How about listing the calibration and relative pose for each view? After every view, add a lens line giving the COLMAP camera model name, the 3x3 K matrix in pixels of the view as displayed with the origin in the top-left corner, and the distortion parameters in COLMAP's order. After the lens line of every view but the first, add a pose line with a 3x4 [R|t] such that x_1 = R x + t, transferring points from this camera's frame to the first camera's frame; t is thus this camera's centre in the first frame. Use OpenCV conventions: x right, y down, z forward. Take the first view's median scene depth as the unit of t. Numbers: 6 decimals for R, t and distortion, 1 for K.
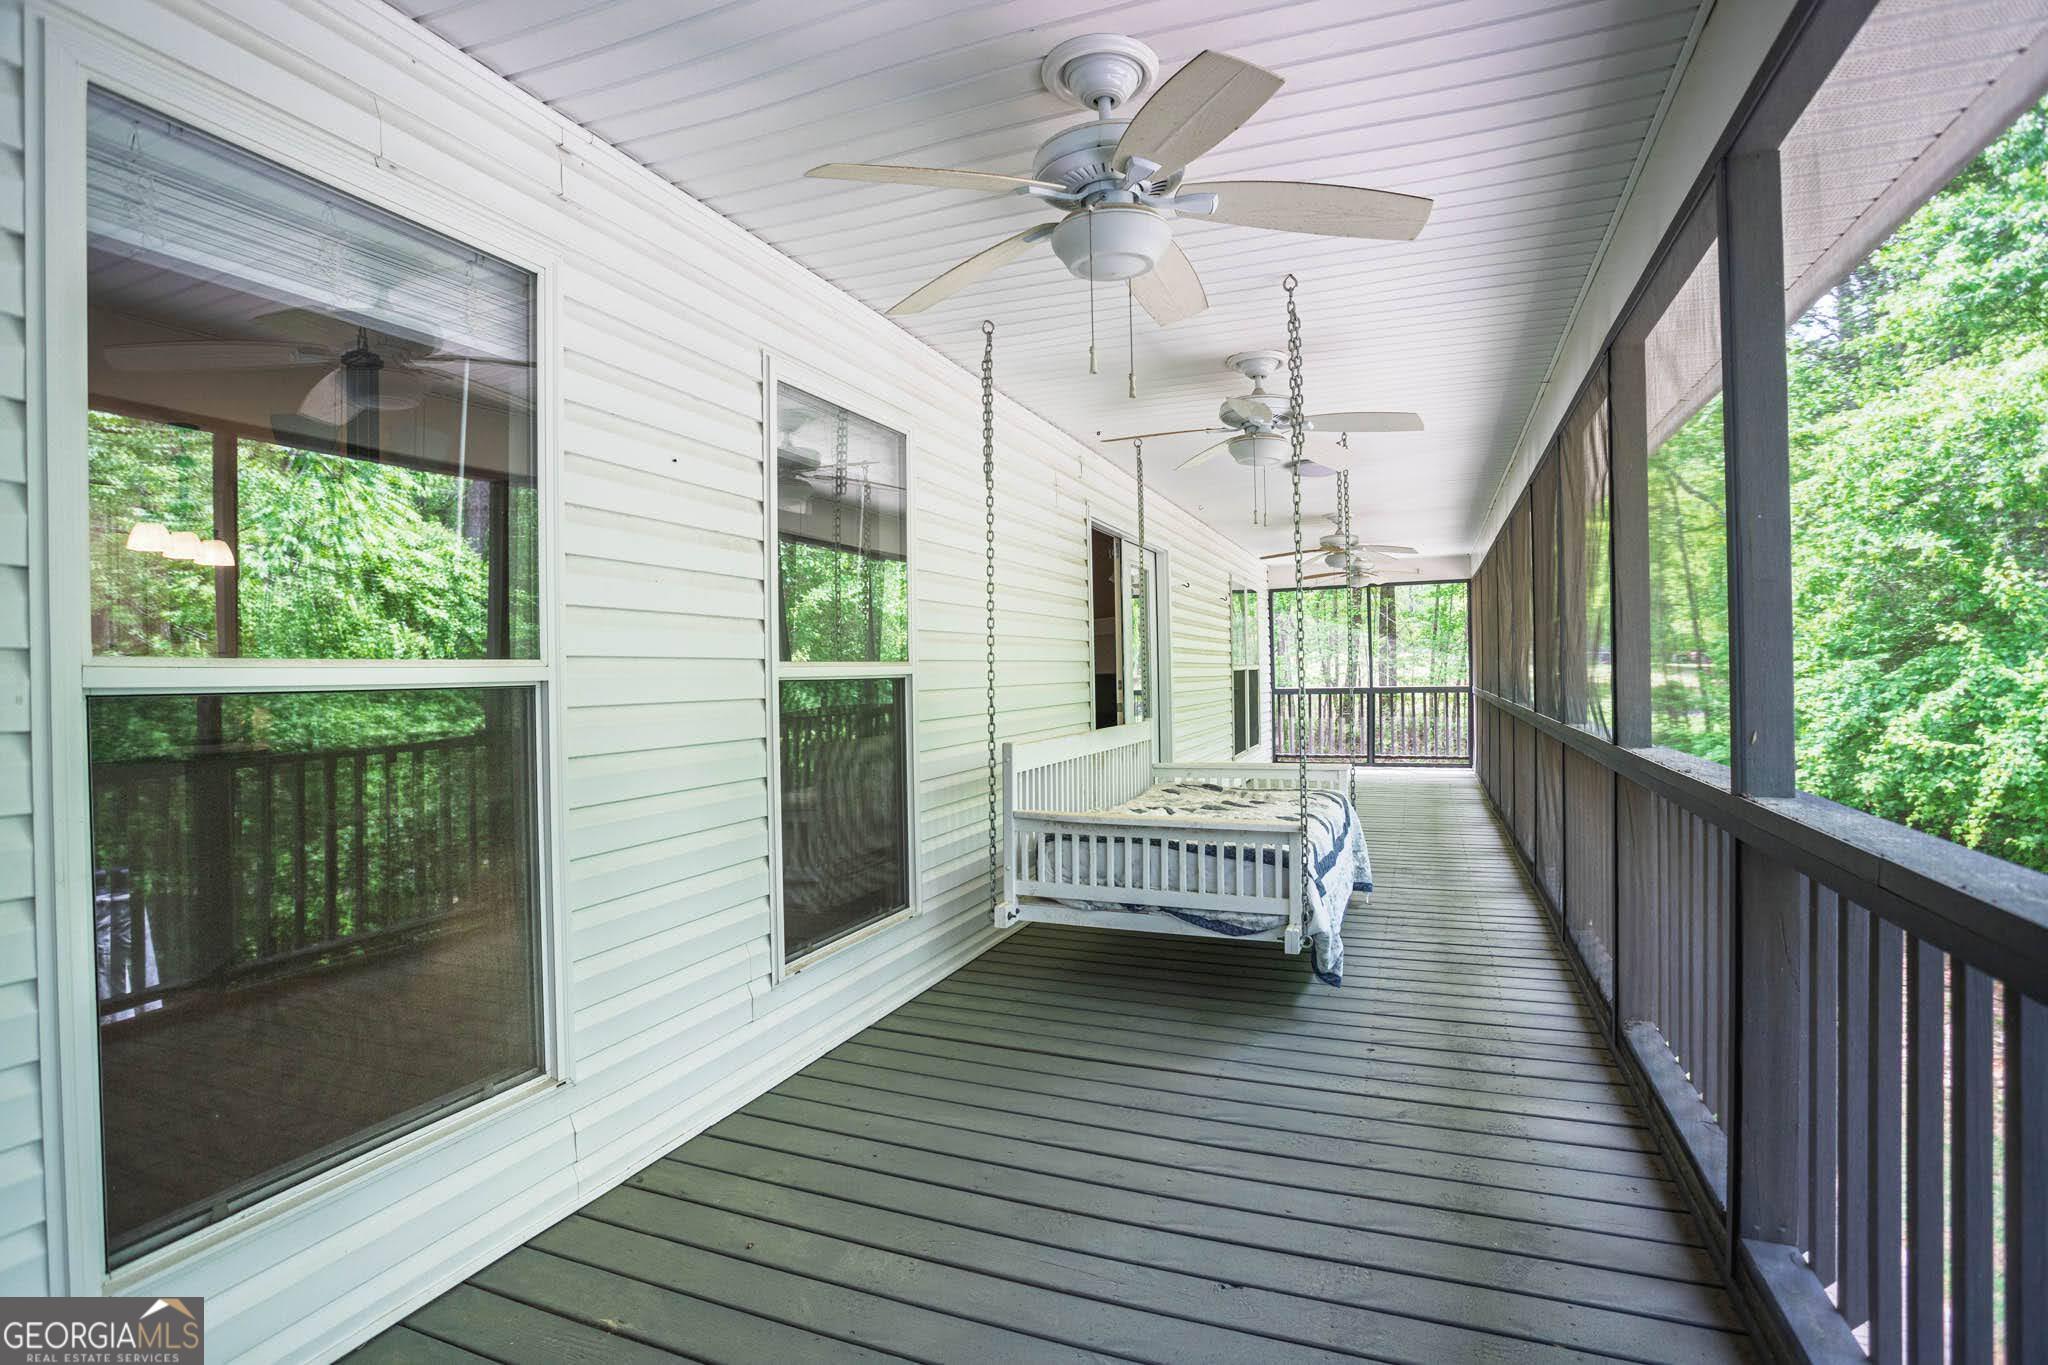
lens RADIAL K [[1007.6, 0, 1019.0], [0, 1007.6, 678.1], [0, 0, 1]] dist [-0.058417, 0.016102]
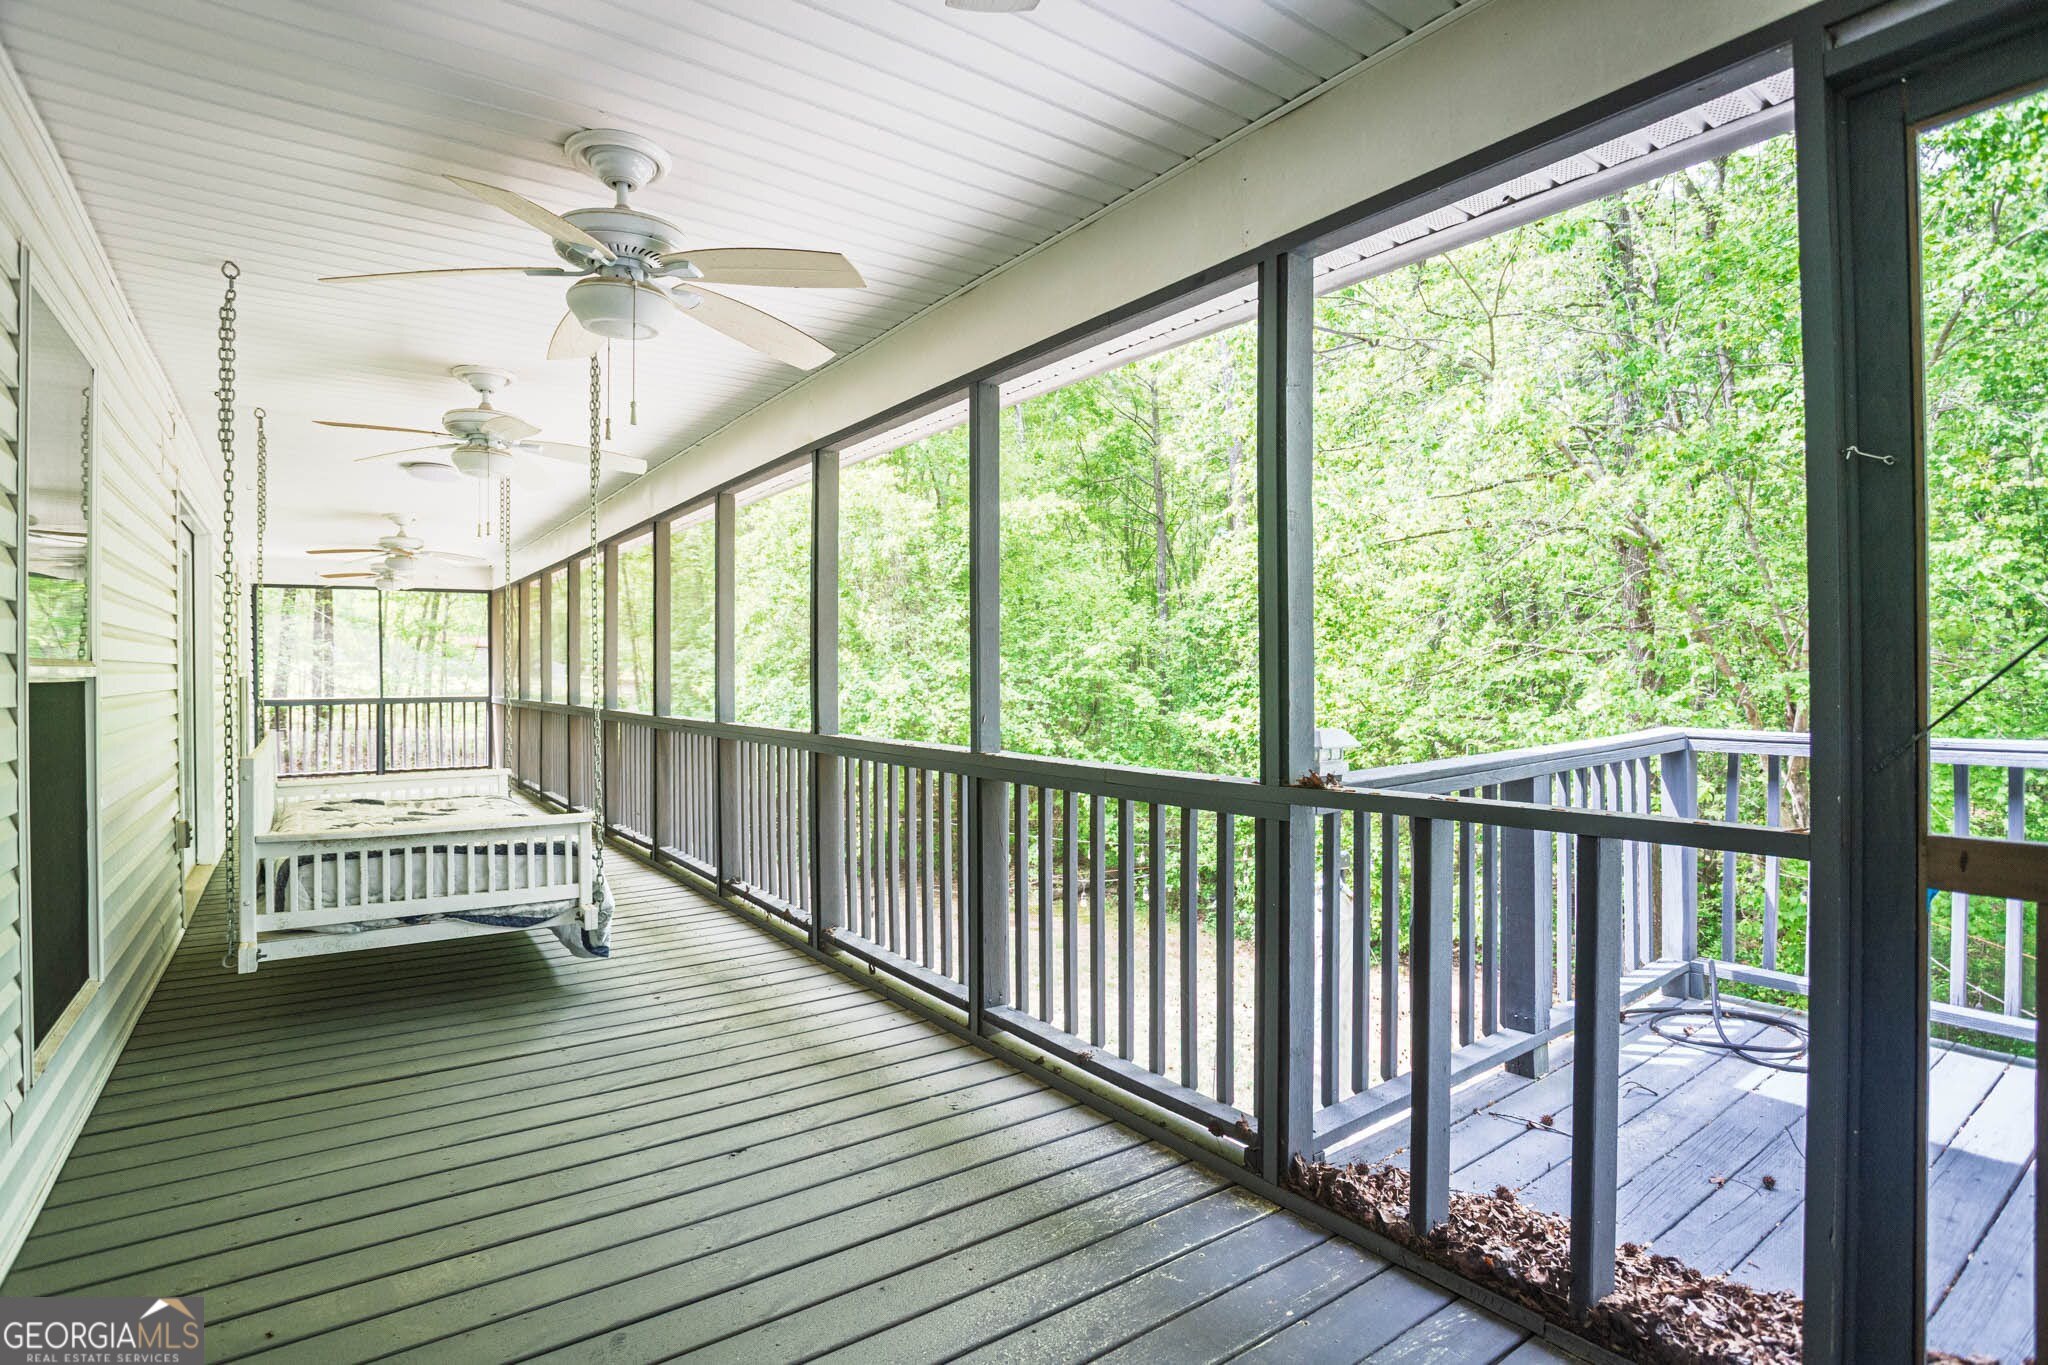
lens RADIAL K [[1007.6, 0, 1019.0], [0, 1007.6, 678.1], [0, 0, 1]] dist [-0.058417, 0.016102]
pose [[0.541820, 0.011961, 0.840409, -0.367317], [-0.002370, 0.999917, -0.012703, 0.005386], [-0.840491, 0.004891, 0.541803, -0.009325]]
